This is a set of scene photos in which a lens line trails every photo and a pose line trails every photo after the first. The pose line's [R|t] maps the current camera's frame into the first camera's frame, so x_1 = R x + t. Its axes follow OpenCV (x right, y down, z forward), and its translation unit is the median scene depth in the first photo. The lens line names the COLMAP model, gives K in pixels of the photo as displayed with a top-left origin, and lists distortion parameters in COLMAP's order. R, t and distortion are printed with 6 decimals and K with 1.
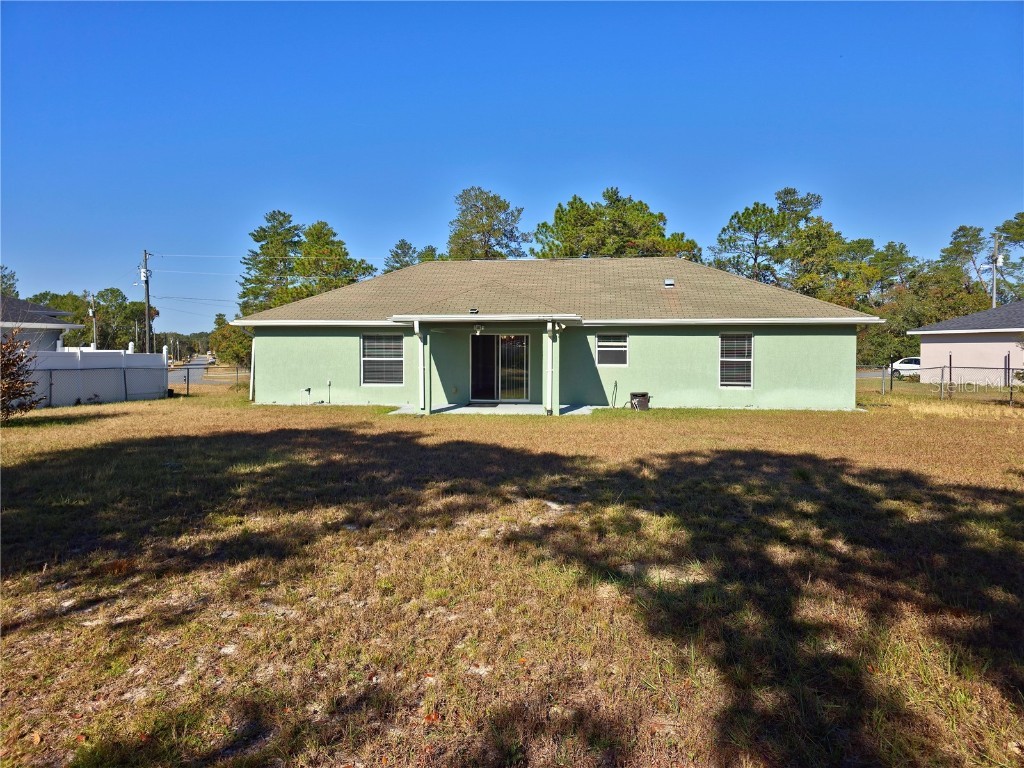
lens RADIAL K [[682.8, 0, 511.3], [0, 682.8, 387.5], [0, 0, 1]] dist [0.052396, -0.053779]
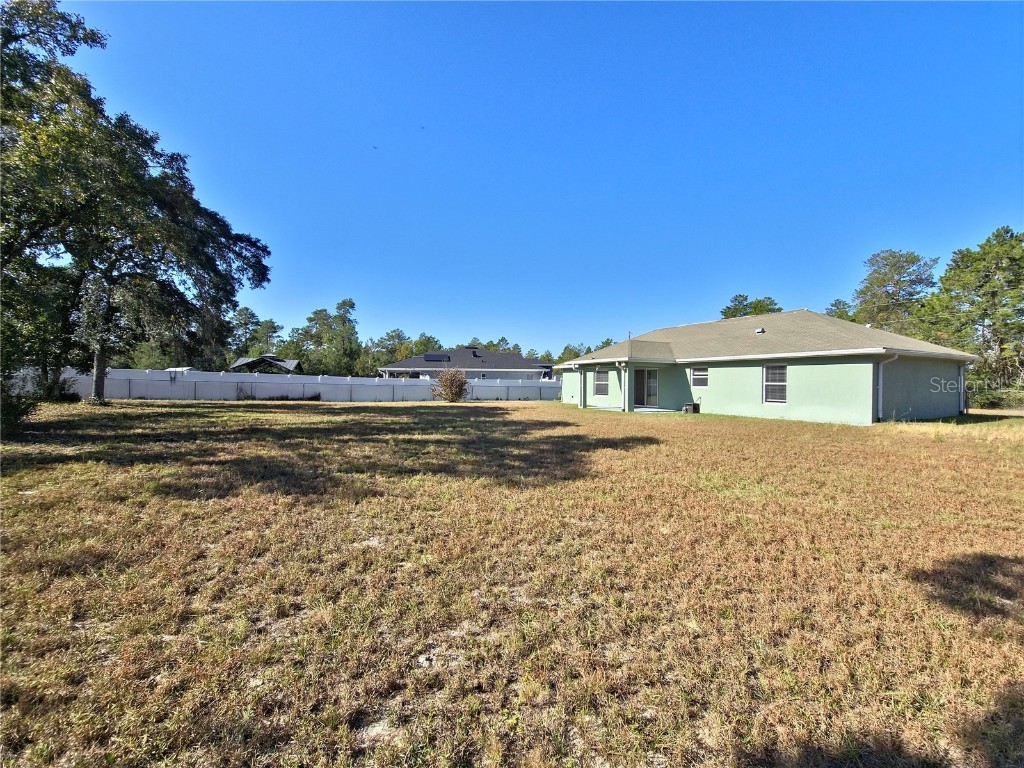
lens RADIAL K [[410.2, 0, 516.5], [0, 410.2, 384.3], [0, 0, 1]] dist [-0.006628, -0.000114]
pose [[0.552349, 0.006141, -0.833590, 0.720573], [-0.043654, 0.998814, -0.021567, 0.002173], [0.832469, 0.048302, 0.551962, 0.098359]]
